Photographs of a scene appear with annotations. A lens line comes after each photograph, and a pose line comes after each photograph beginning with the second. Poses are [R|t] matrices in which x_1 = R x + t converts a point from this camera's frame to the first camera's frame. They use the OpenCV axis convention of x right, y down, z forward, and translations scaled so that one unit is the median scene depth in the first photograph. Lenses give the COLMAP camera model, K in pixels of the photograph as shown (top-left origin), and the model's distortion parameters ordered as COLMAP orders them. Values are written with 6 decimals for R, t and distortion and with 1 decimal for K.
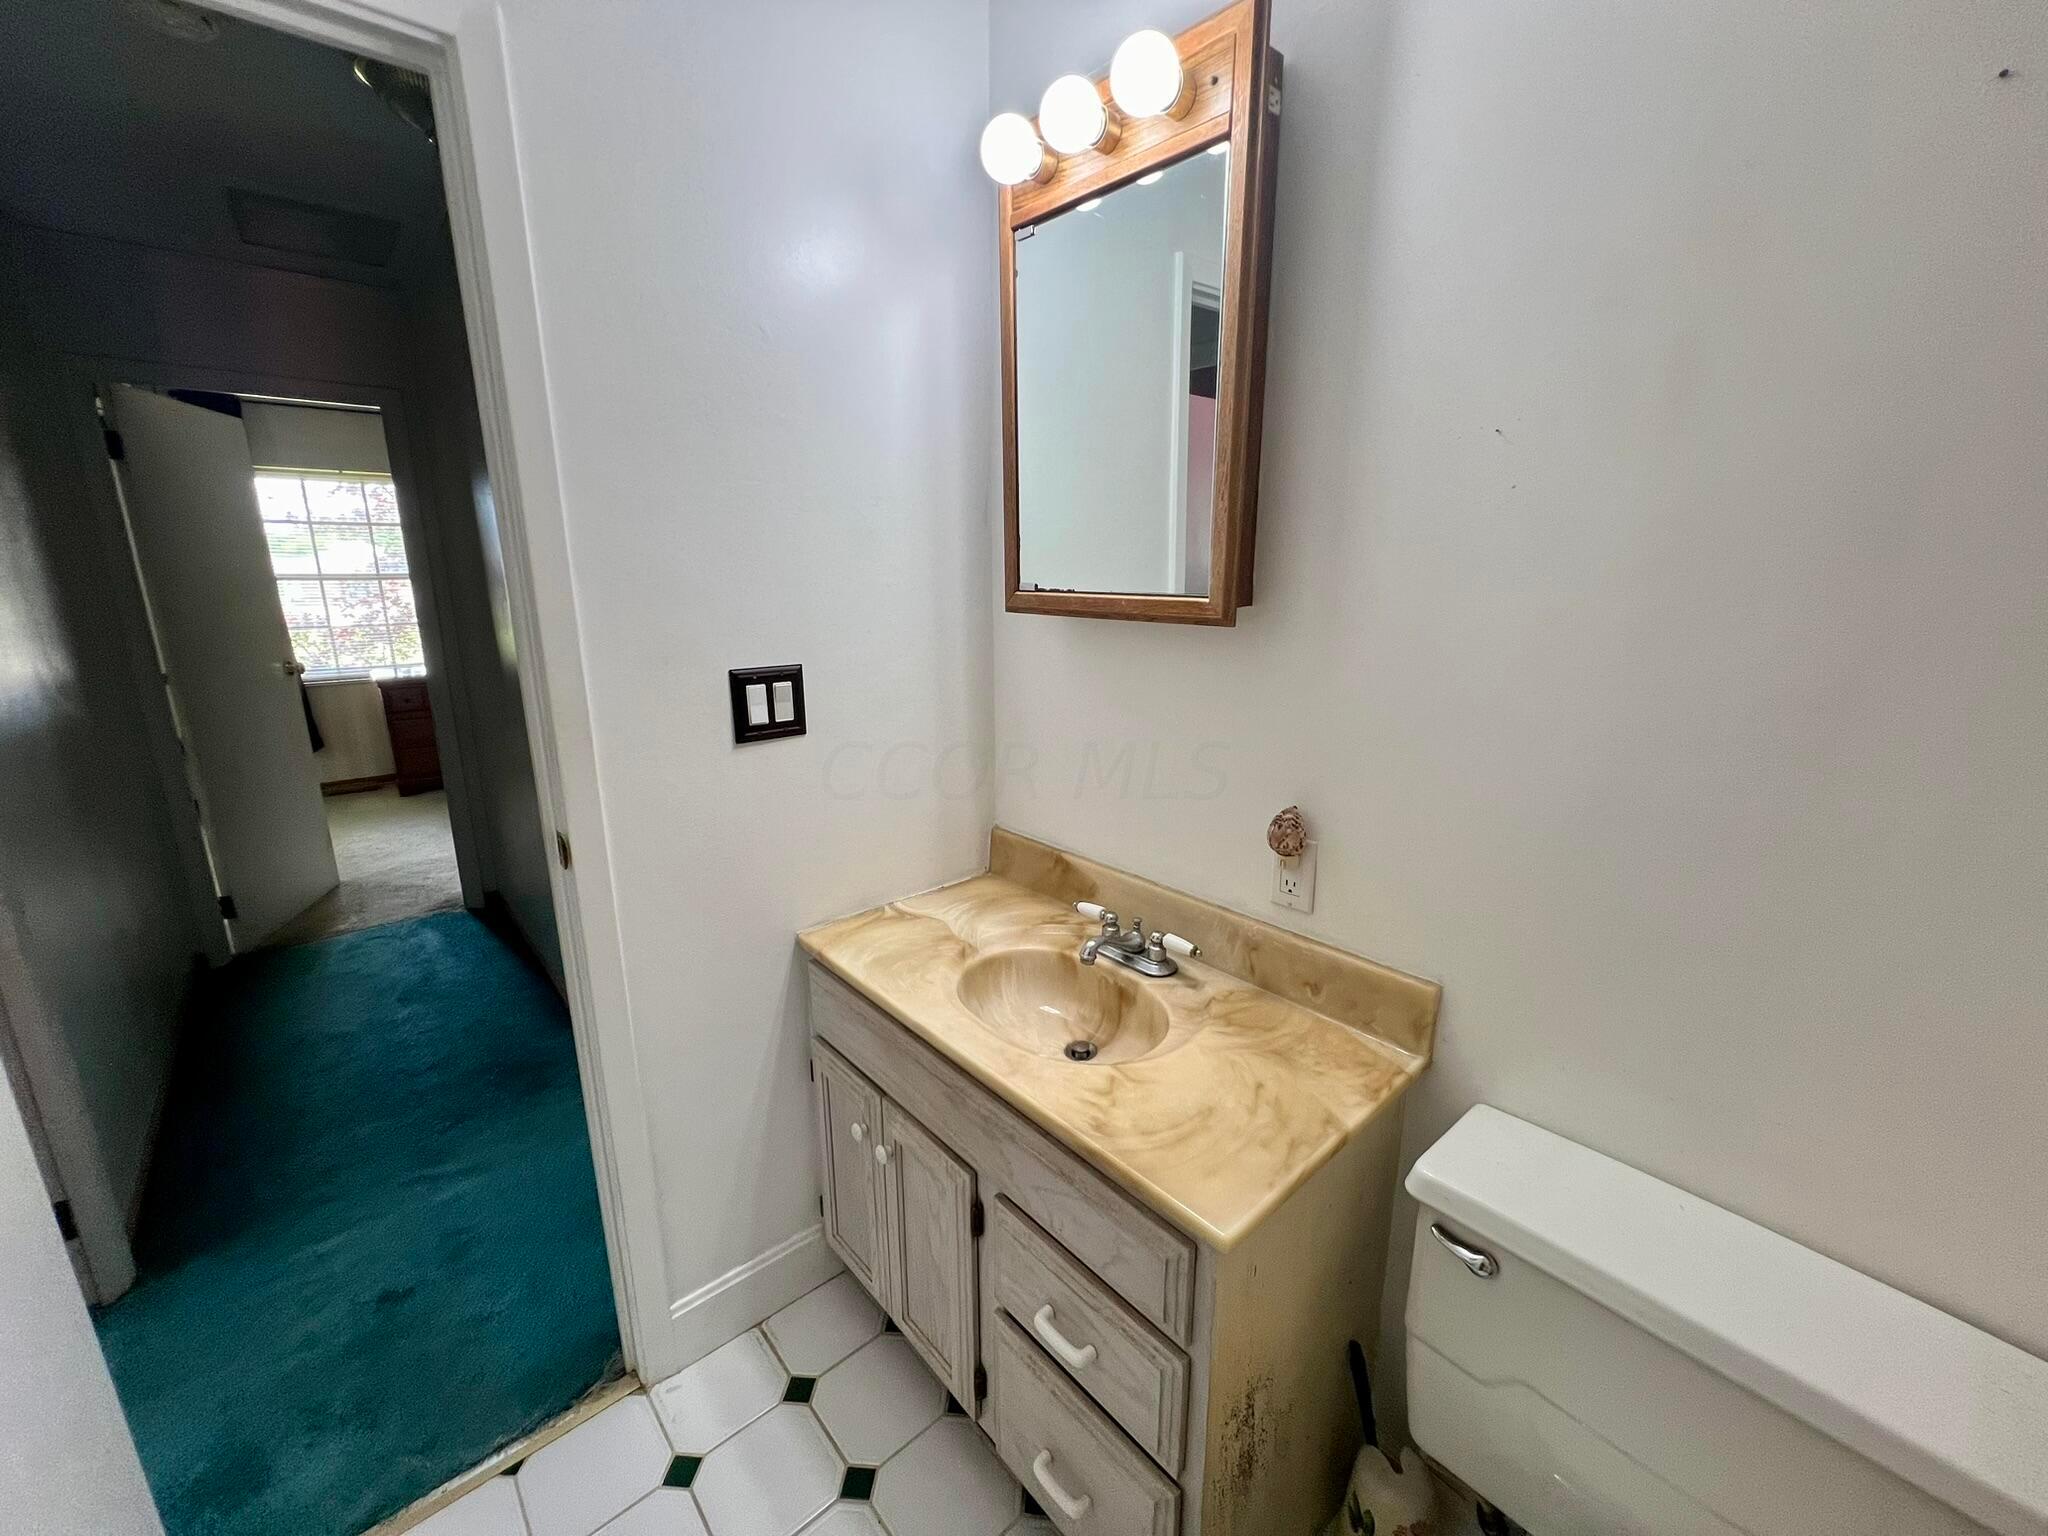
lens RADIAL K [[823.5, 0, 1027.0], [0, 823.5, 767.8], [0, 0, 1]] dist [-0.002076, 0.000508]
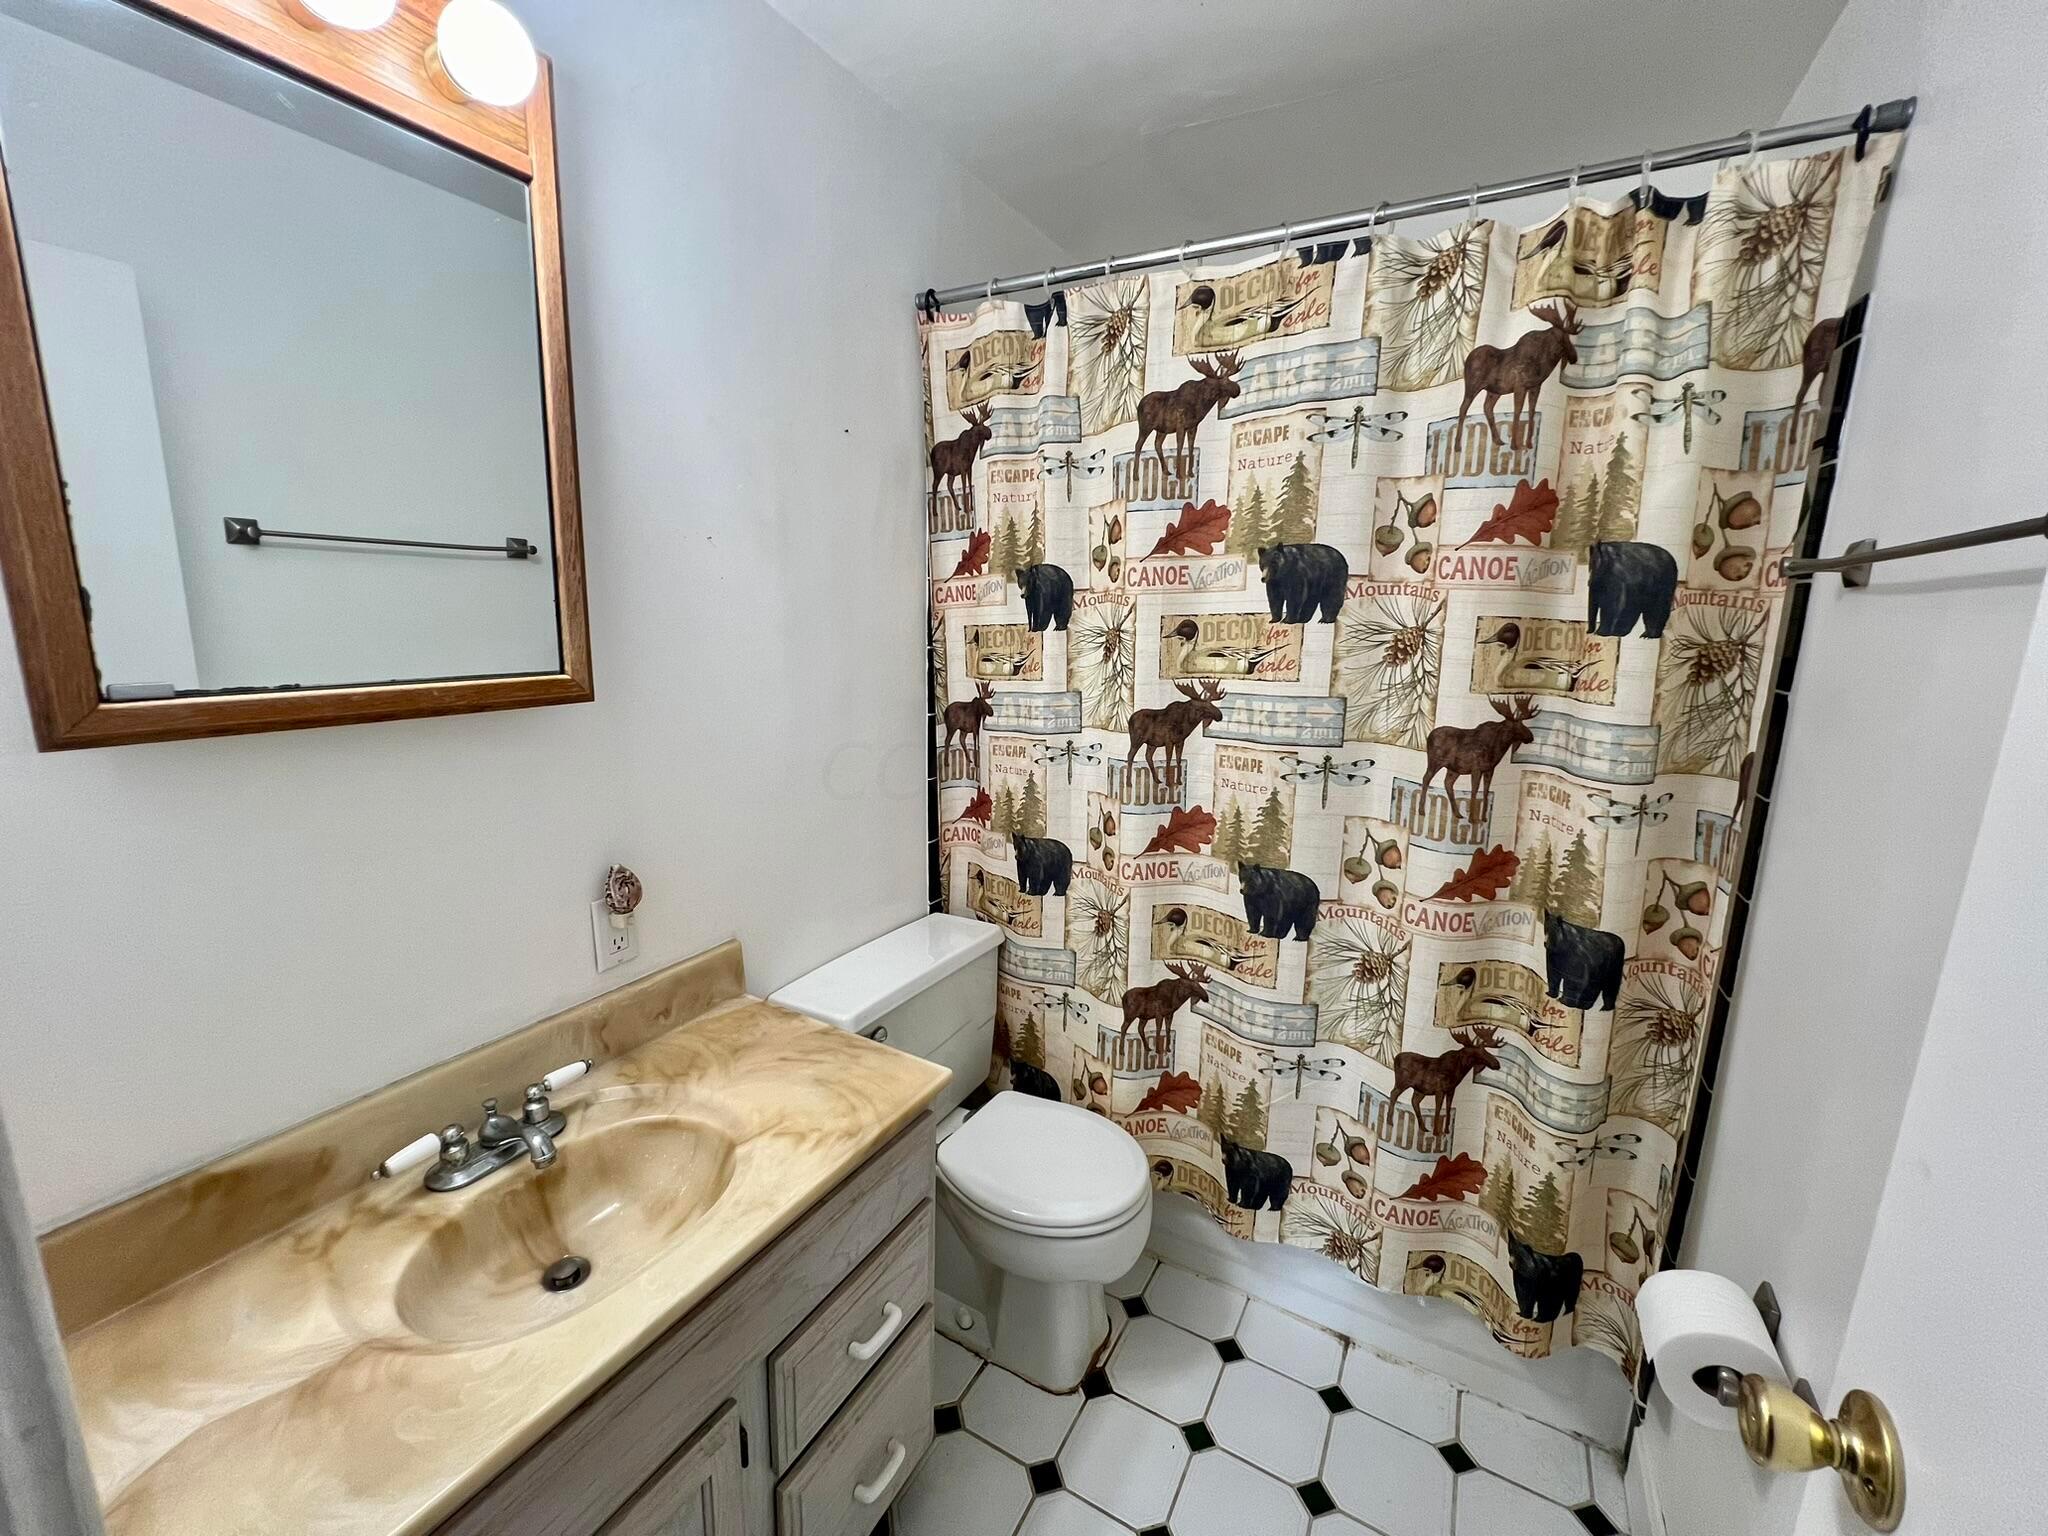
lens RADIAL K [[823.5, 0, 1022.8], [0, 823.5, 763.3], [0, 0, 1]] dist [-0.002076, 0.000508]
pose [[-0.325122, -0.184449, 0.927510, -0.740182], [0.205513, 0.943573, 0.259682, -0.226370], [-0.923071, 0.275044, -0.268869, 0.742221]]
